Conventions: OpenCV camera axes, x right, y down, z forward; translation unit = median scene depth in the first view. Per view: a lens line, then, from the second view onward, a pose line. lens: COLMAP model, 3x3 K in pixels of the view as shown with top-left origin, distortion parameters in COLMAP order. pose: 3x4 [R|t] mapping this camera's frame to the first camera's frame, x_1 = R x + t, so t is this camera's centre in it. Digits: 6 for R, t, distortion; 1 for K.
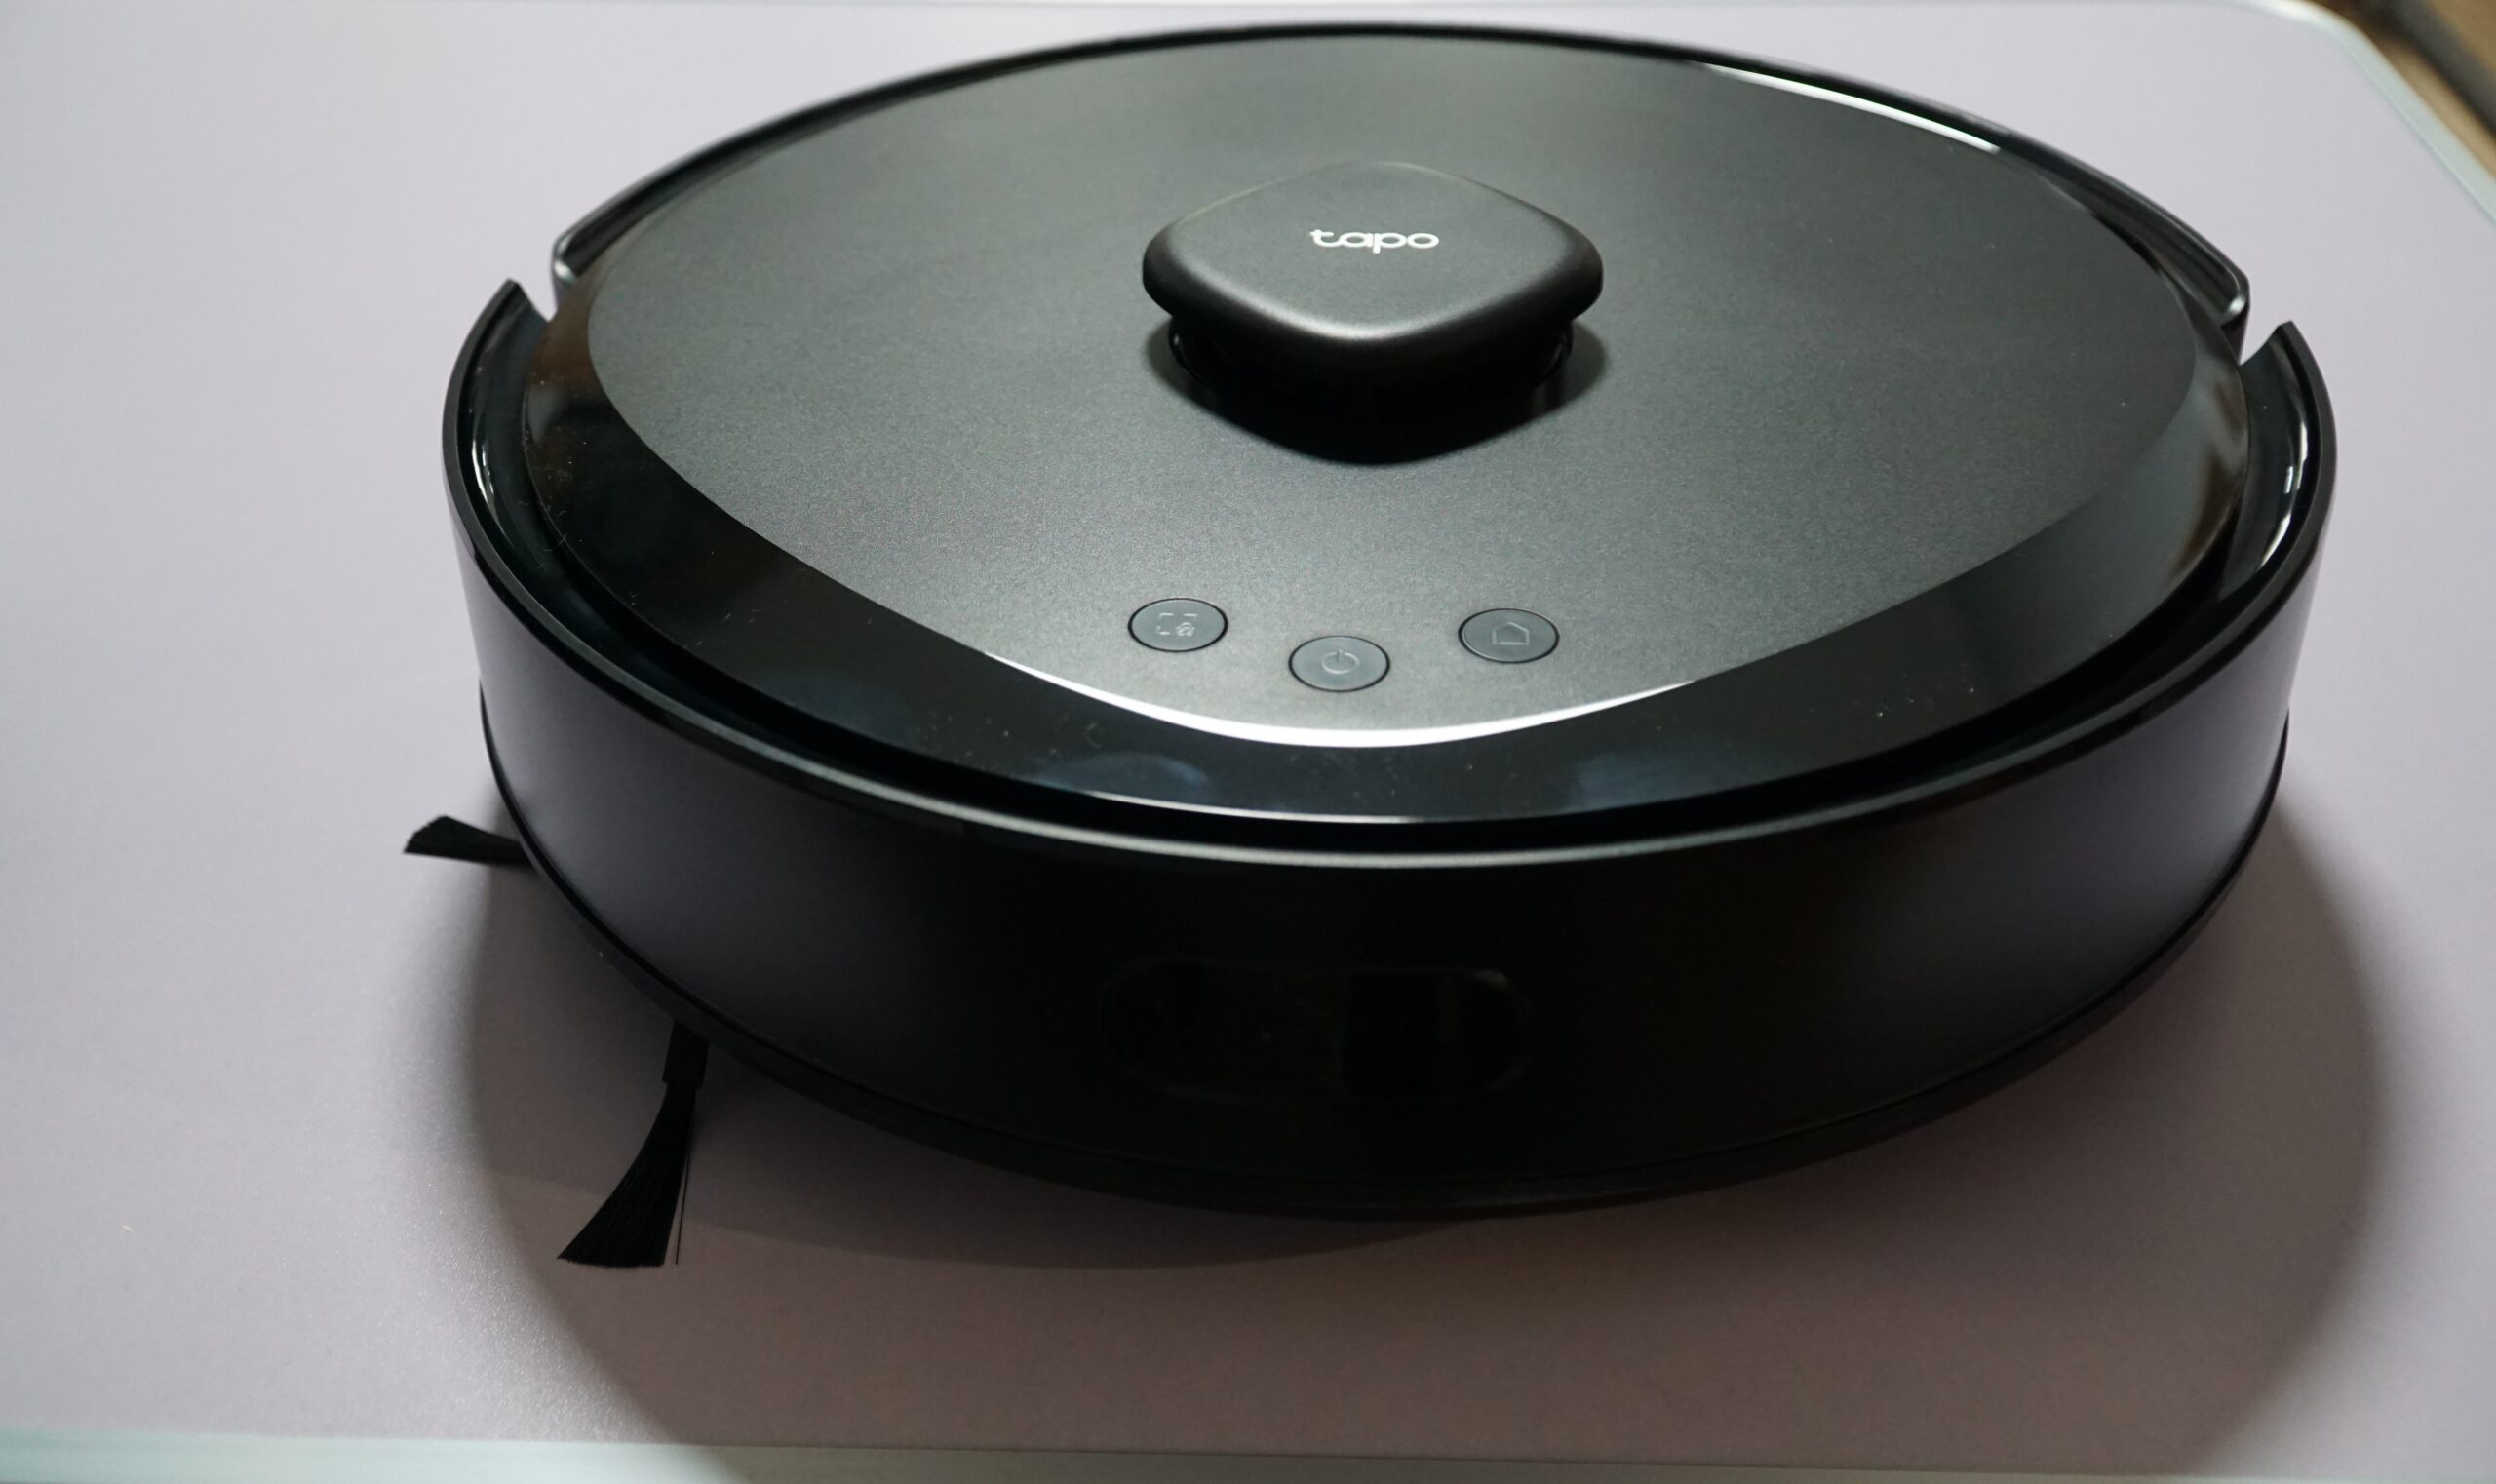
lens RADIAL K [[2330.6, 0, 1237.9], [0, 2330.6, 741.7], [0, 0, 1]] dist [0.018704, 0.000000]
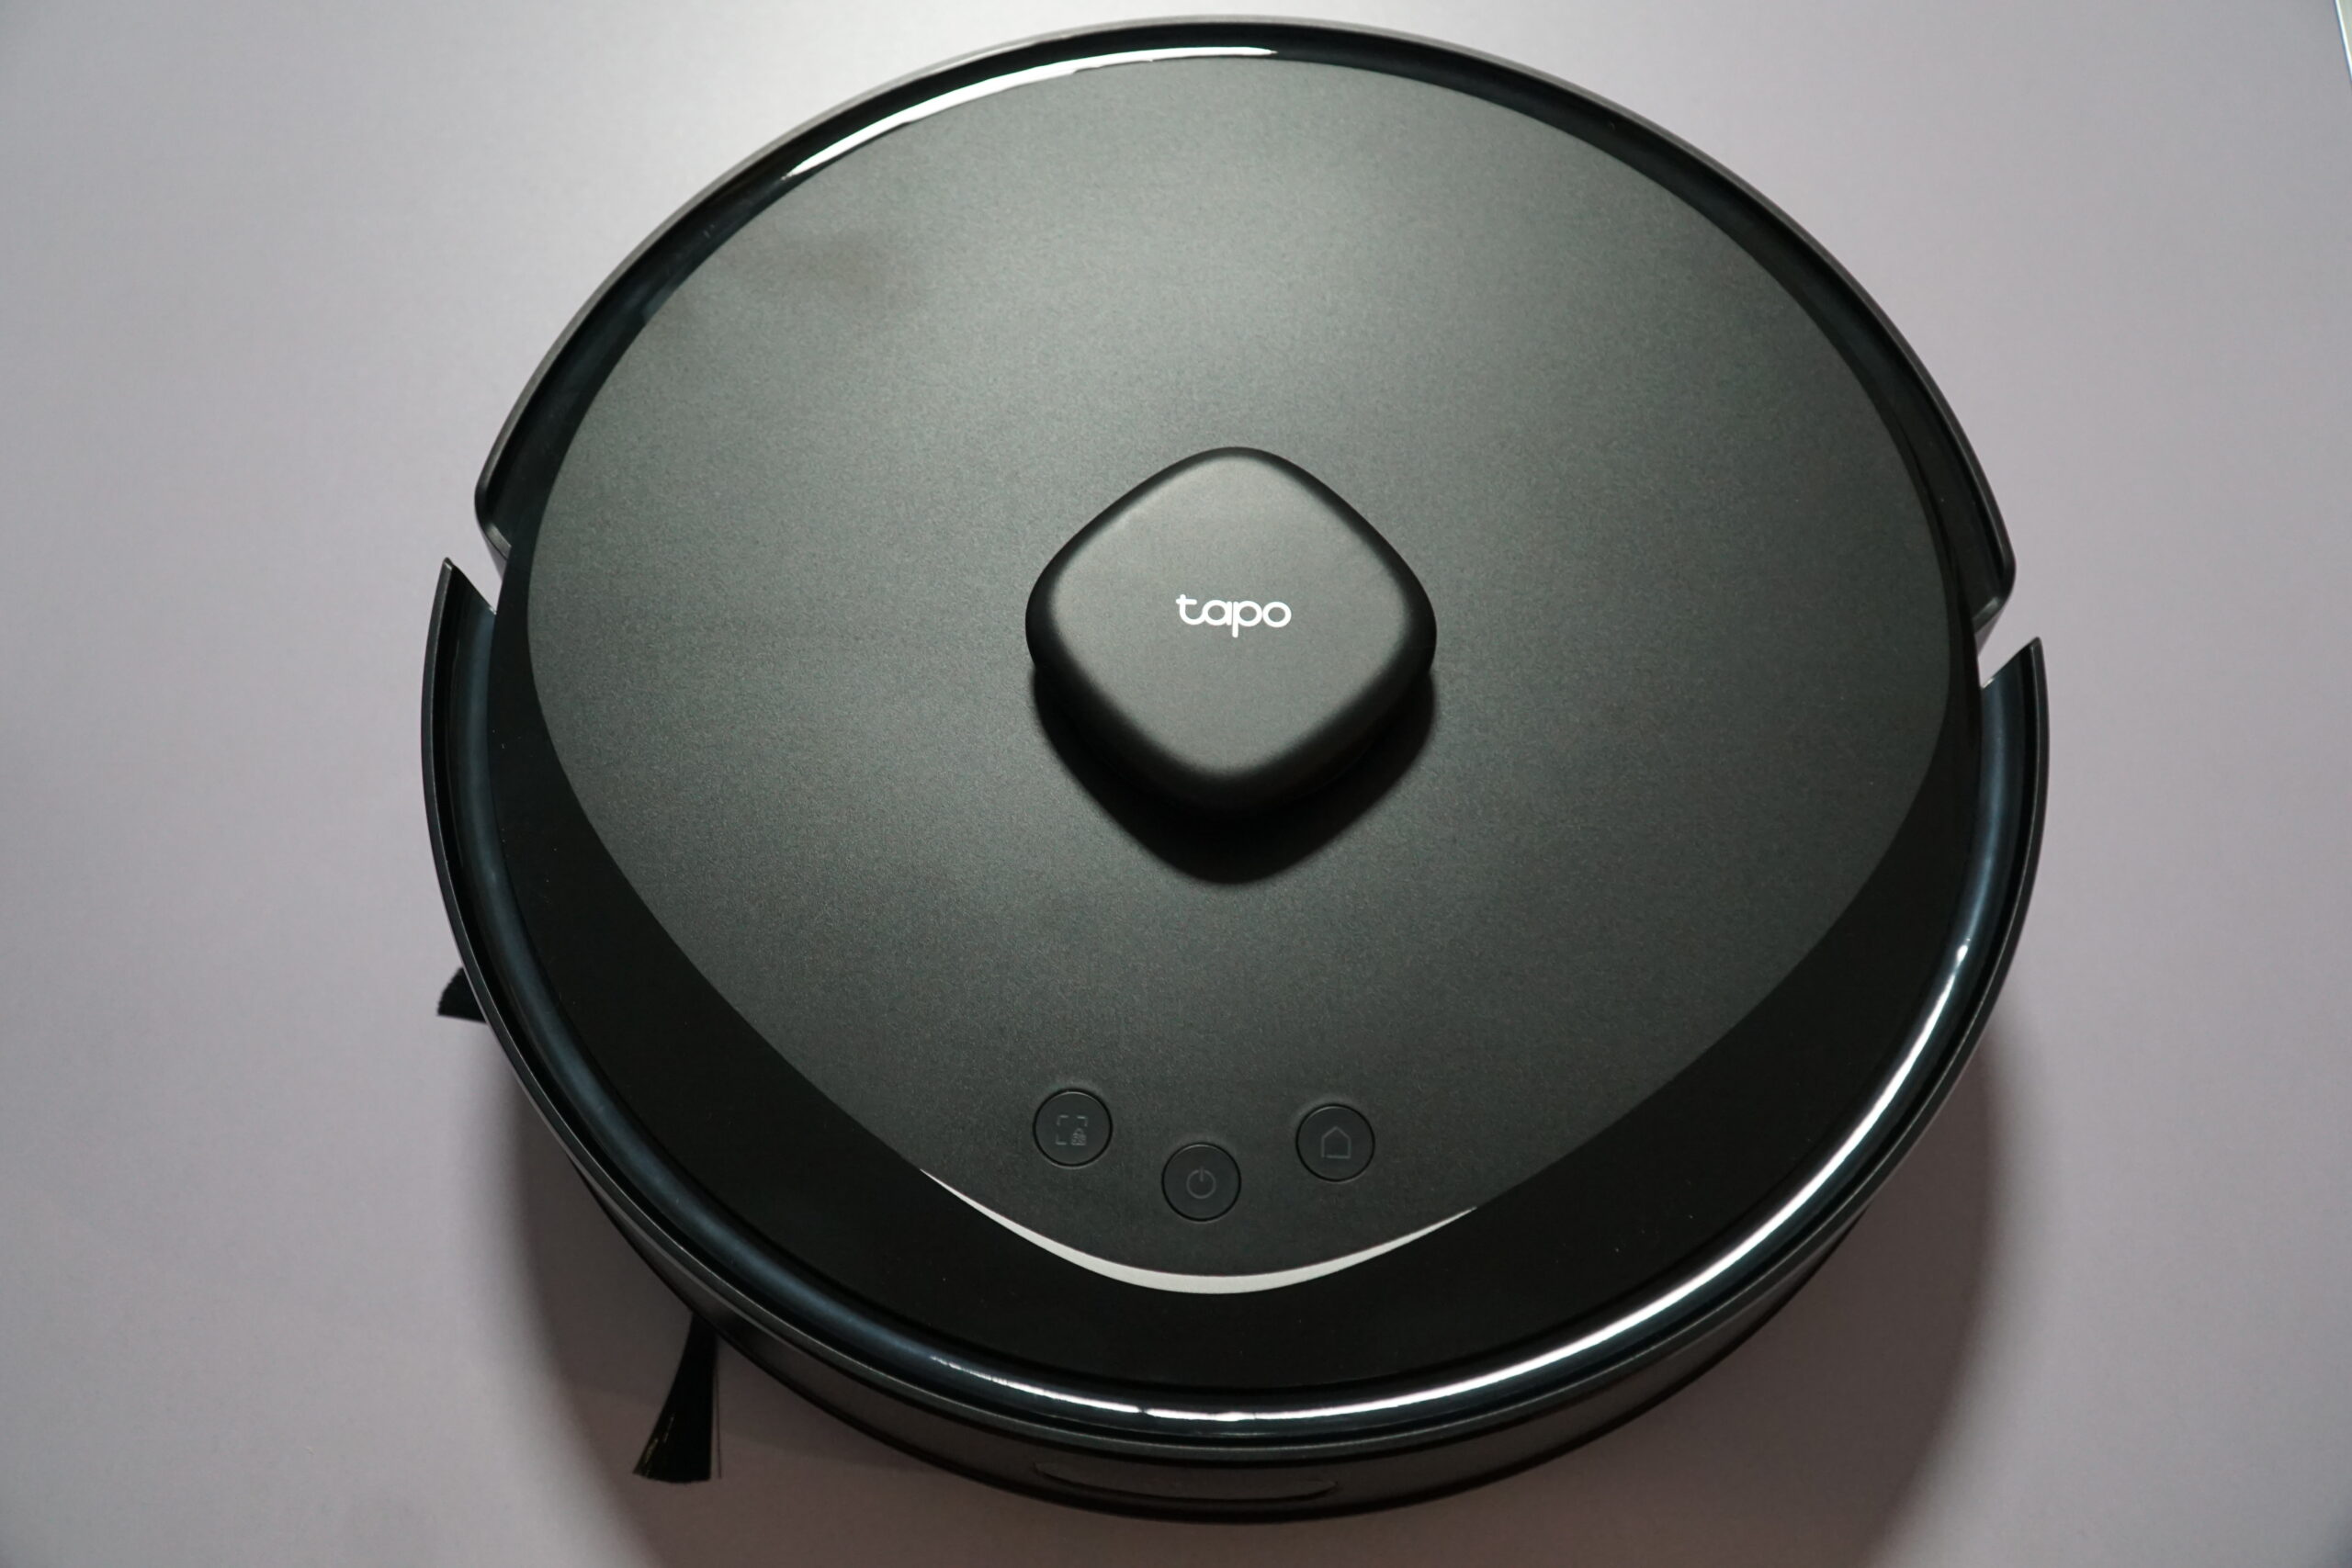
lens RADIAL K [[2228.4, 0, 1185.4], [0, 2228.4, 784.2], [0, 0, 1]] dist [-0.009267, 0.000000]
pose [[0.999601, -0.022857, 0.016601, 0.016036], [0.013175, 0.897042, 0.441748, -0.618339], [-0.024989, -0.441353, 0.896985, 0.006682]]
